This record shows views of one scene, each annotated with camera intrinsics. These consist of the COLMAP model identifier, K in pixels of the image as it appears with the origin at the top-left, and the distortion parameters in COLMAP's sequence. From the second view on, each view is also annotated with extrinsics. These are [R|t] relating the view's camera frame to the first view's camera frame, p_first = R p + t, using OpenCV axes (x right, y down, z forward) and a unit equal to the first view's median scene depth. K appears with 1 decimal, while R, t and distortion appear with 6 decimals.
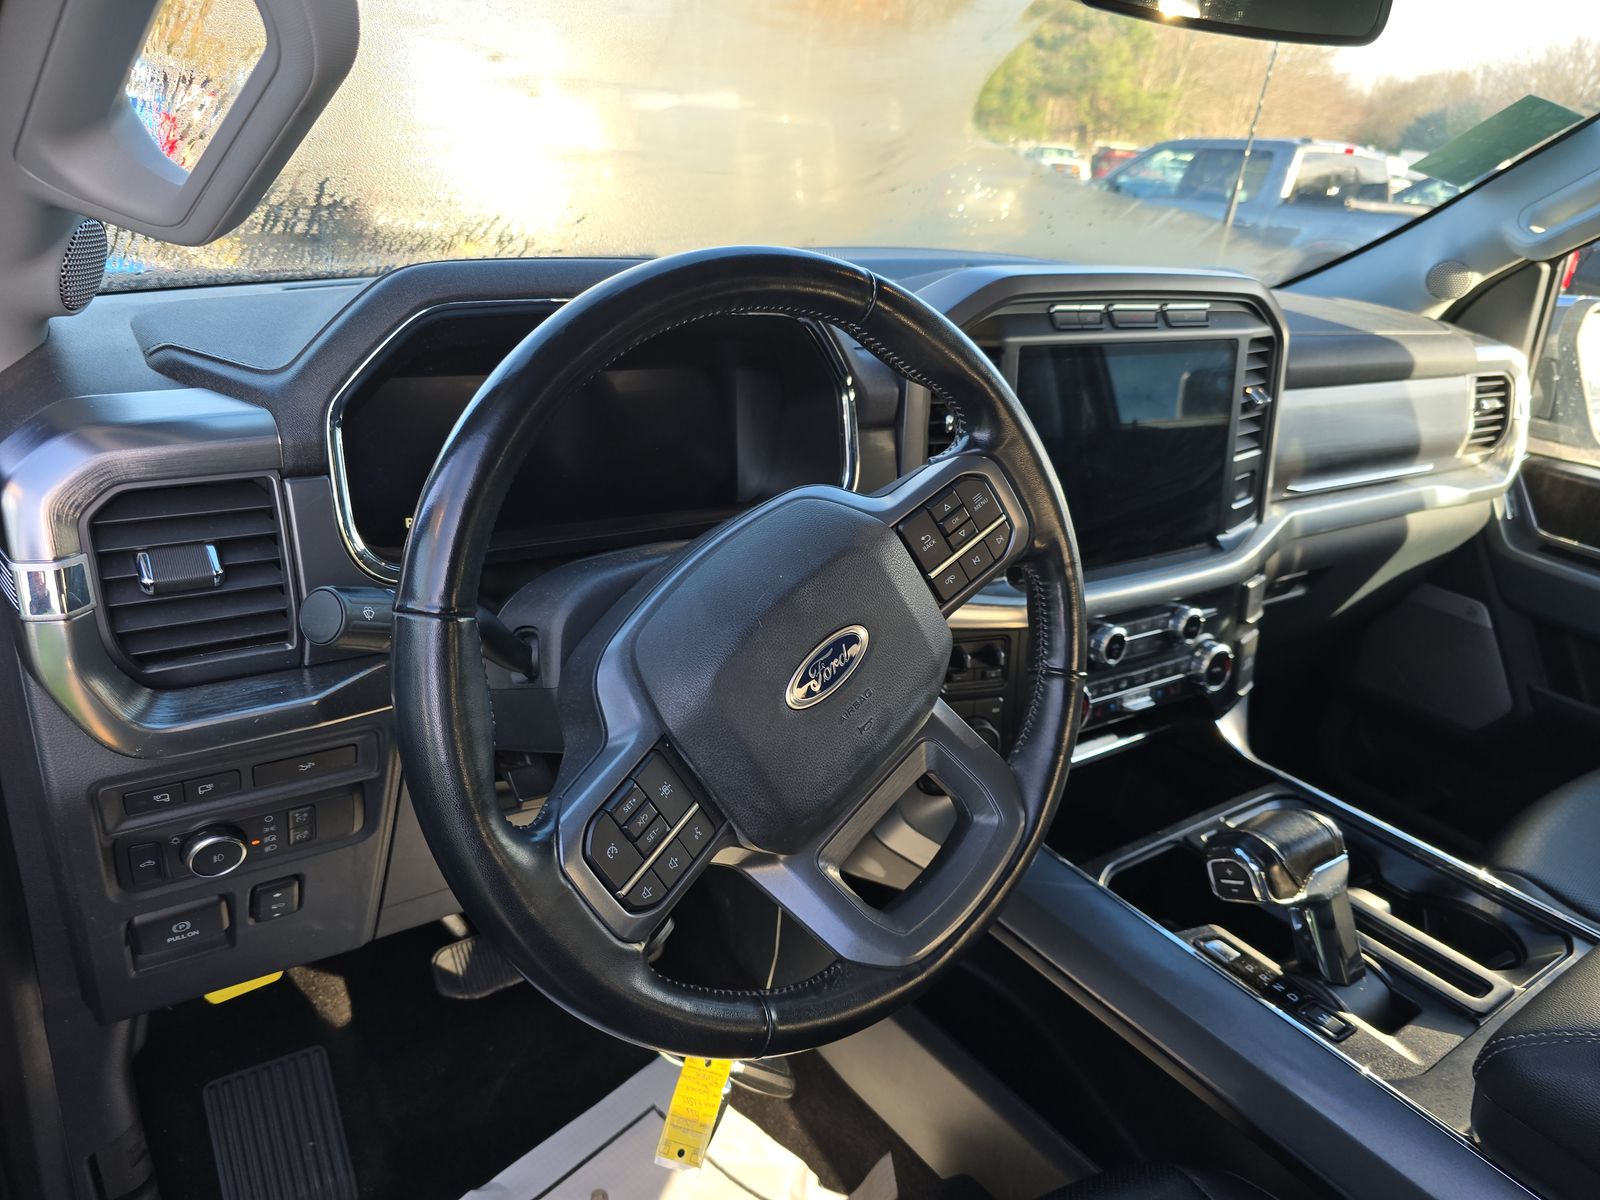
lens RADIAL K [[1074.3, 0, 796.3], [0, 1074.3, 594.6], [0, 0, 1]] dist [0.028963, -0.010264]
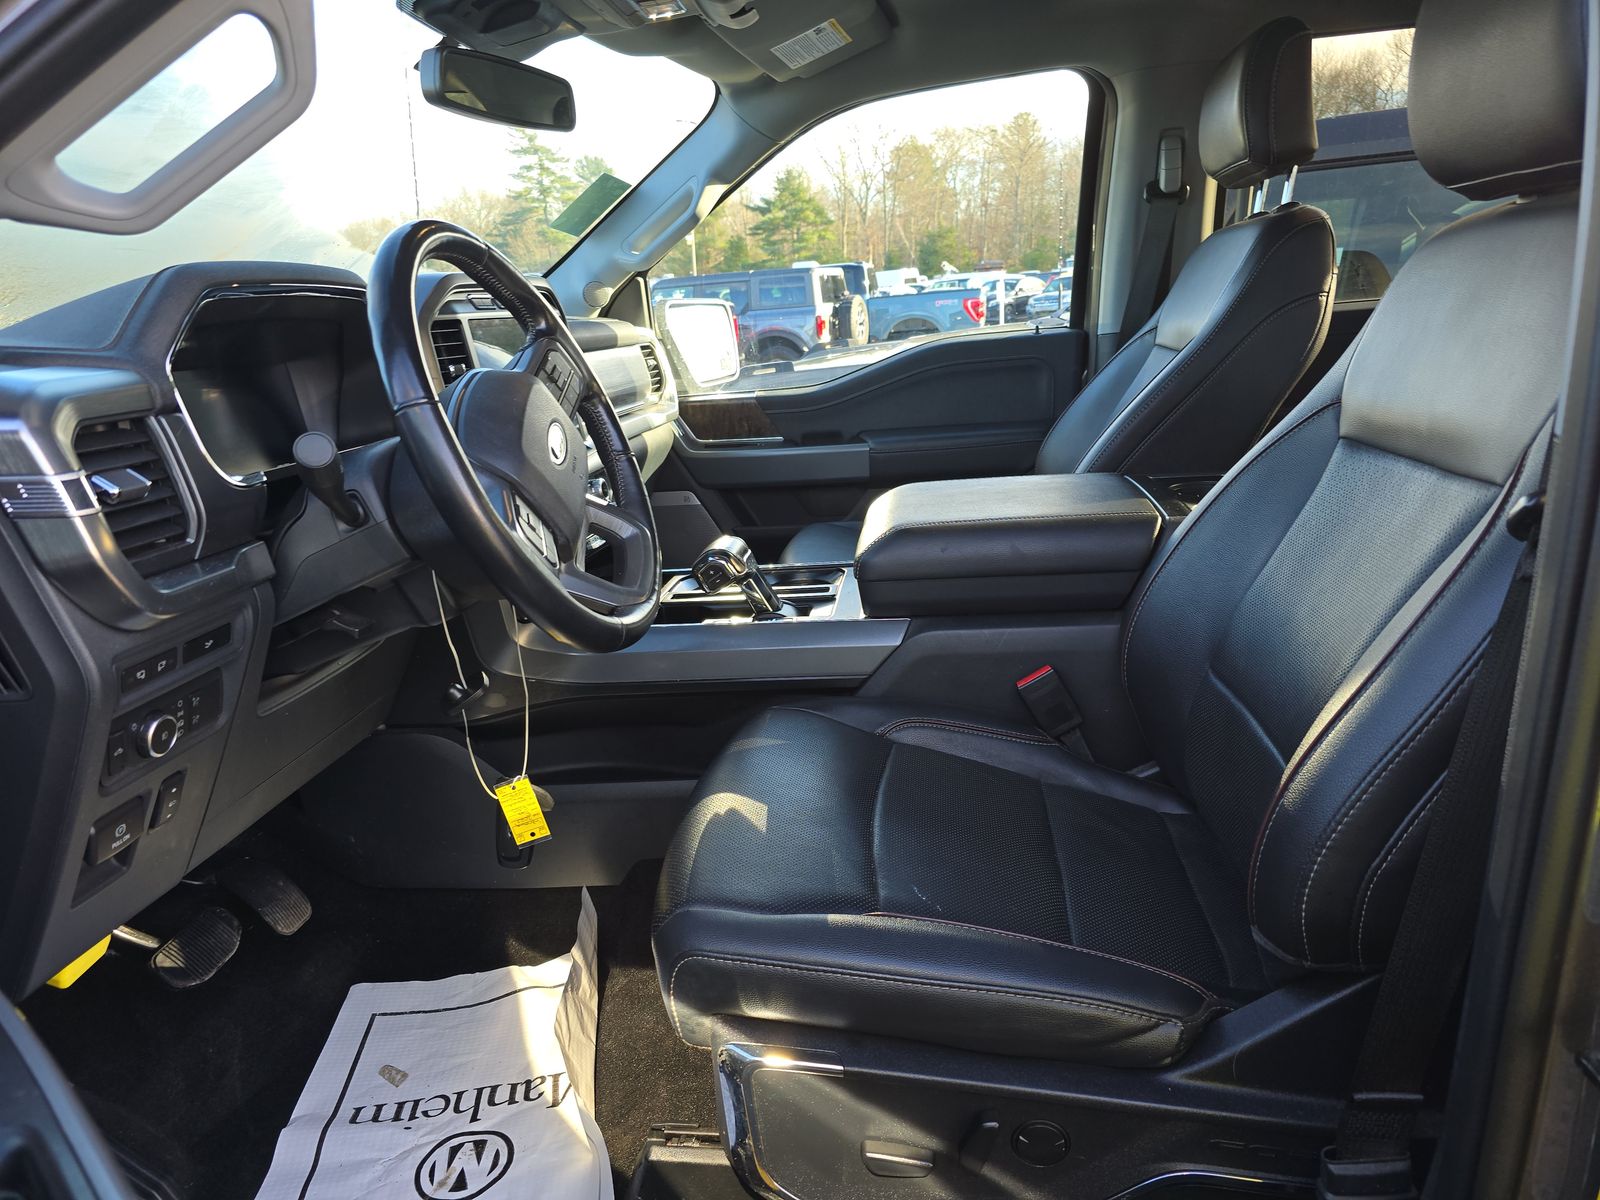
lens RADIAL K [[1074.3, 0, 805.2], [0, 1074.3, 593.6], [0, 0, 1]] dist [0.028963, -0.010264]
pose [[0.653855, -0.306655, 0.691691, -0.411962], [0.382682, 0.922668, 0.047307, 0.150165], [-0.652708, 0.233766, 0.720643, -0.201695]]
